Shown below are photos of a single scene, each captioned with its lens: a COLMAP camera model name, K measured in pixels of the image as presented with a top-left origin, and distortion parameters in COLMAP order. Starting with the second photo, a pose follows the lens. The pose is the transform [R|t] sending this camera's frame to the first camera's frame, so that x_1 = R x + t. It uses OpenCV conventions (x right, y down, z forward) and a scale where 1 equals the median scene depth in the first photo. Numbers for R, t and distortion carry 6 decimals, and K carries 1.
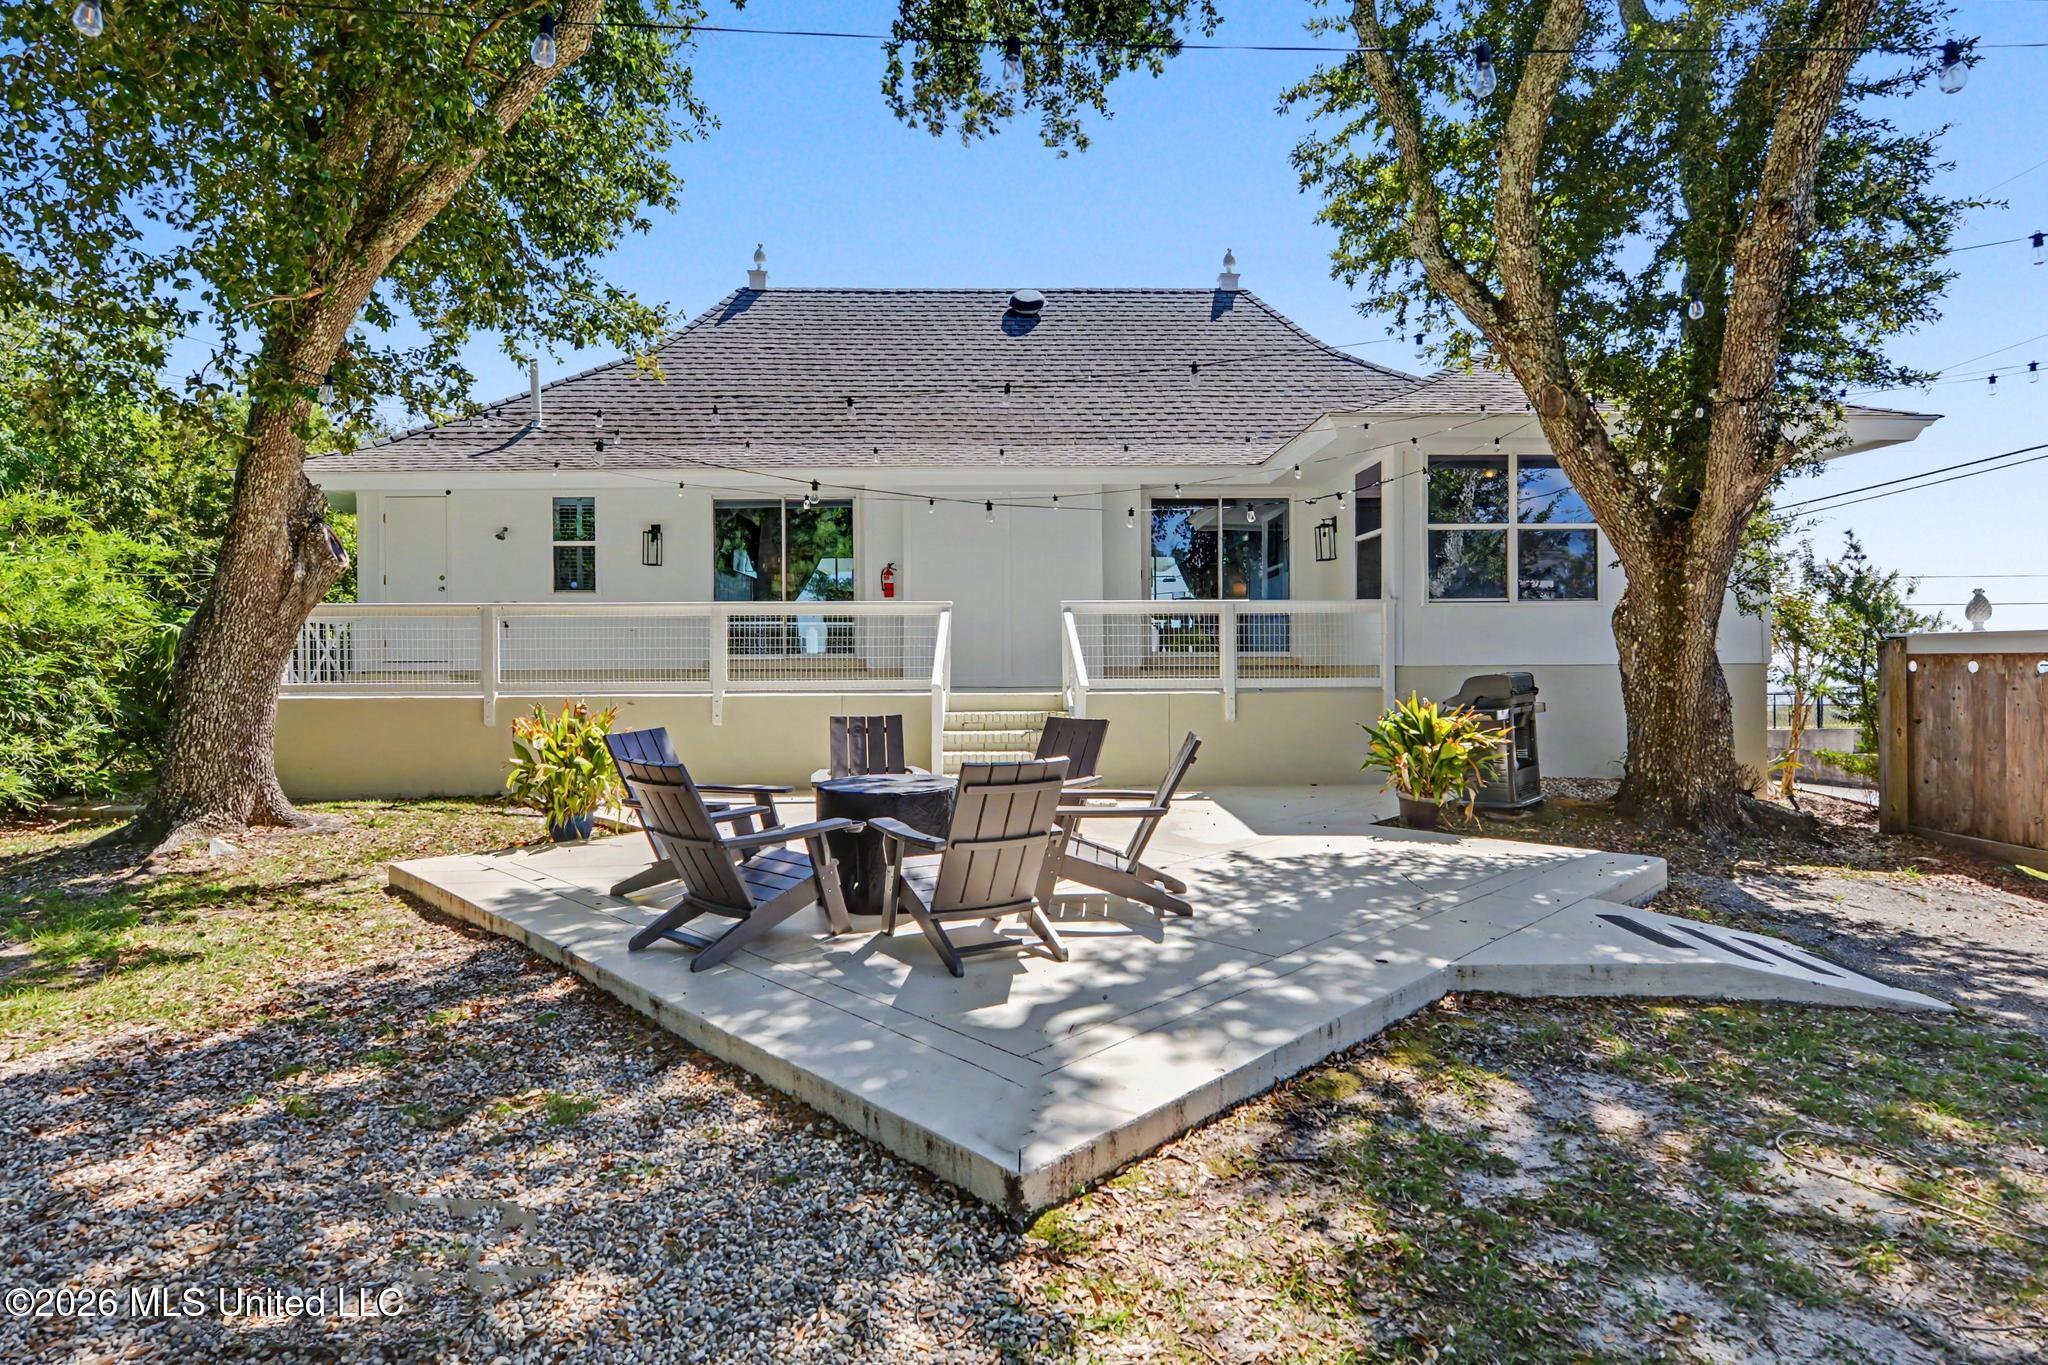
lens RADIAL K [[1062.3, 0, 1024.0], [0, 1062.3, 682.5], [0, 0, 1]] dist [-0.004851, -0.000871]
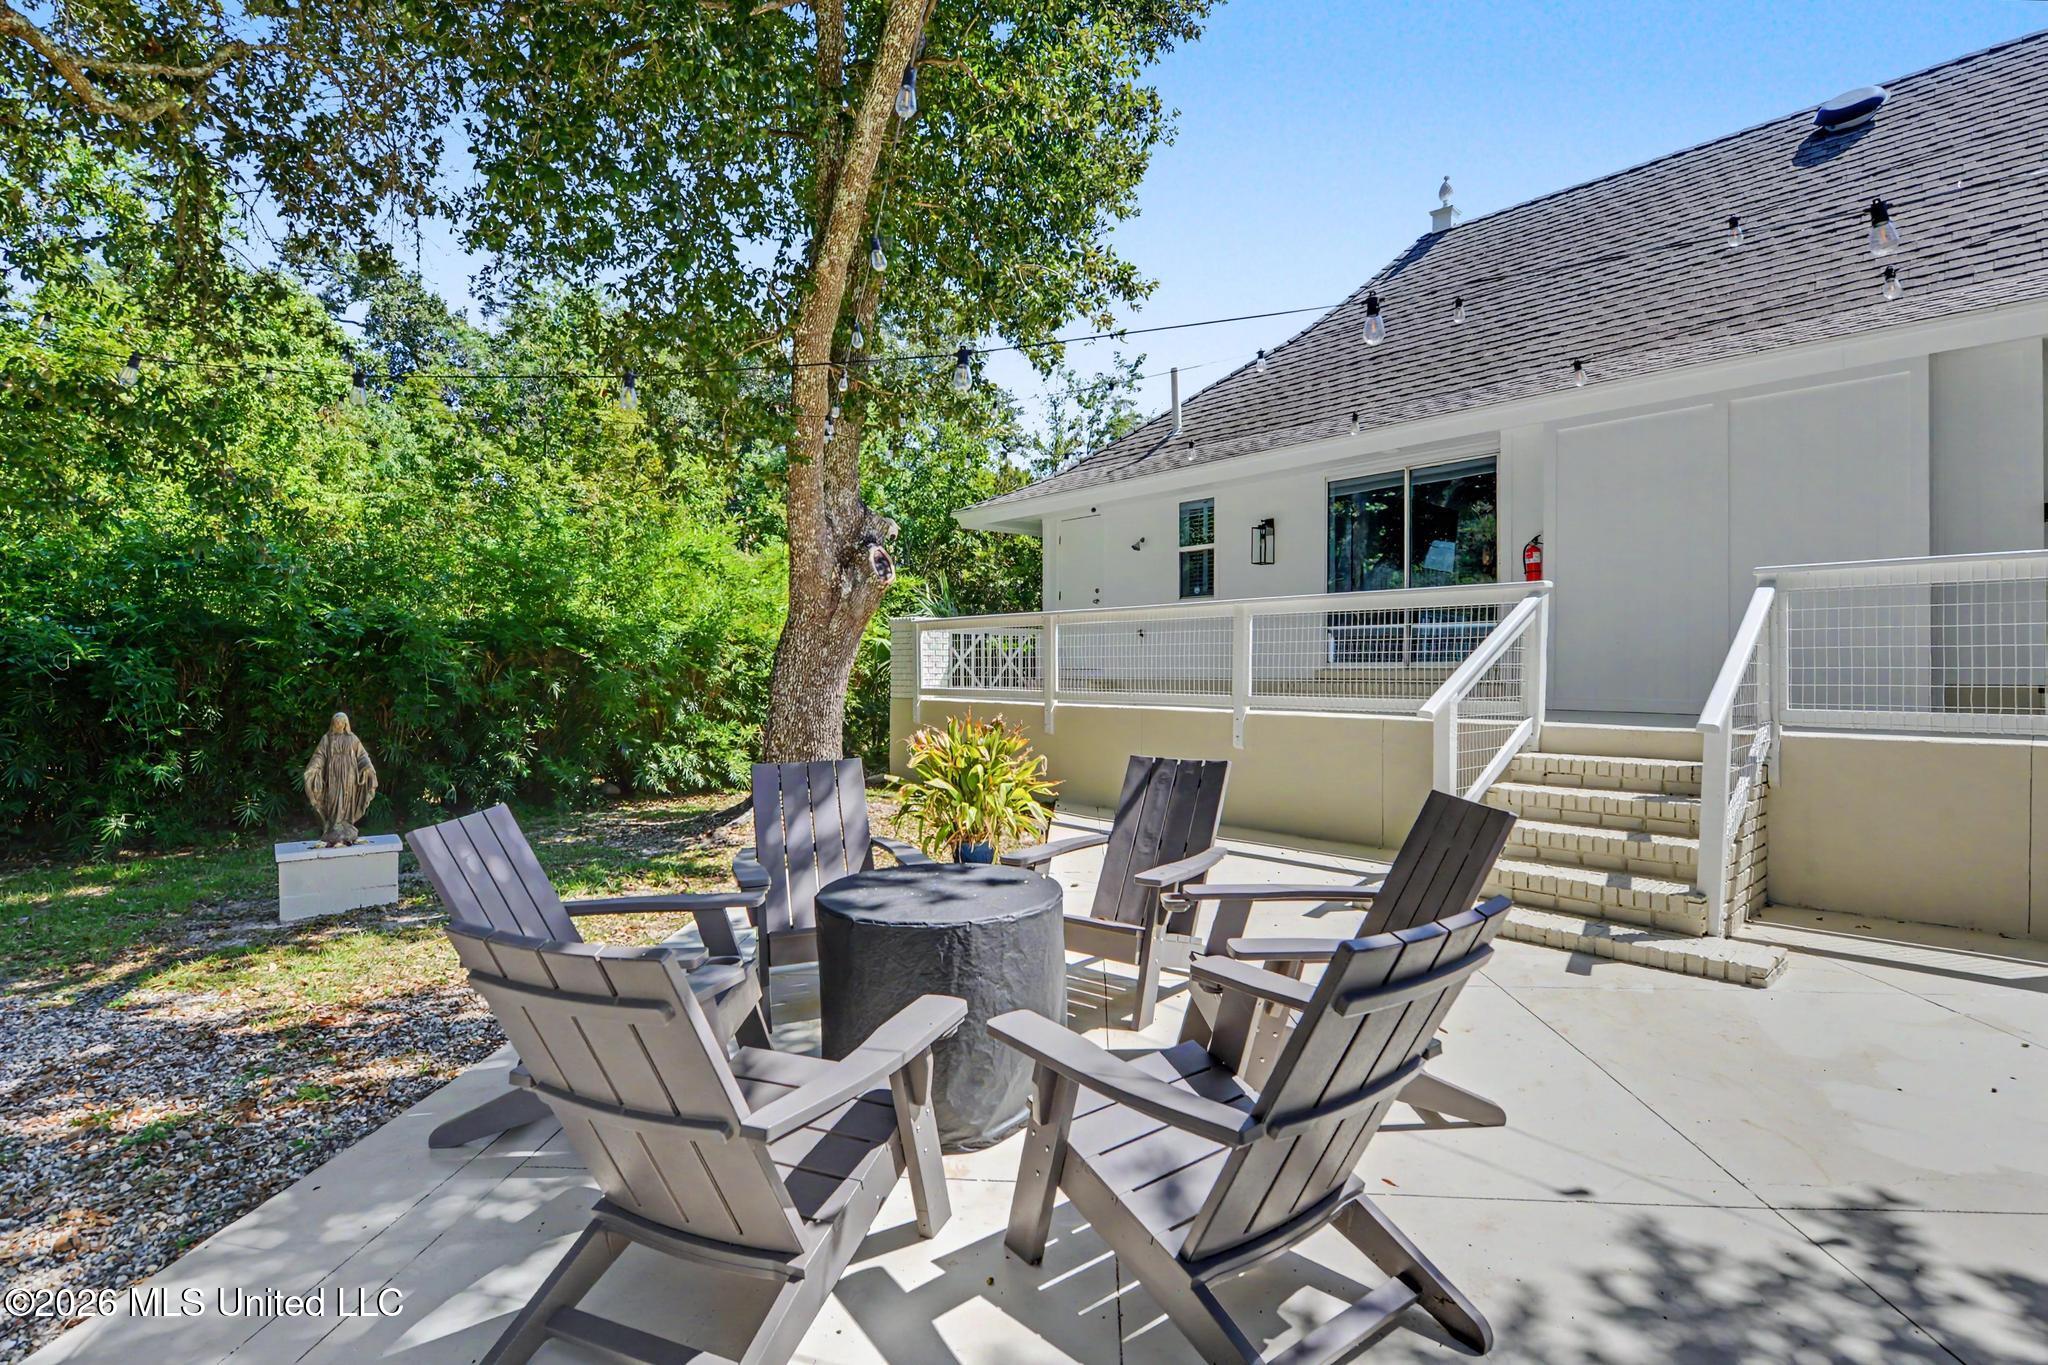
lens RADIAL K [[987.7, 0, 1022.2], [0, 987.7, 666.2], [0, 0, 1]] dist [0.017130, -0.000125]
pose [[0.680434, 0.001146, -0.732809, 0.127377], [-0.016439, 0.999771, -0.013701, -0.008003], [0.732625, 0.021369, 0.680297, 0.275475]]
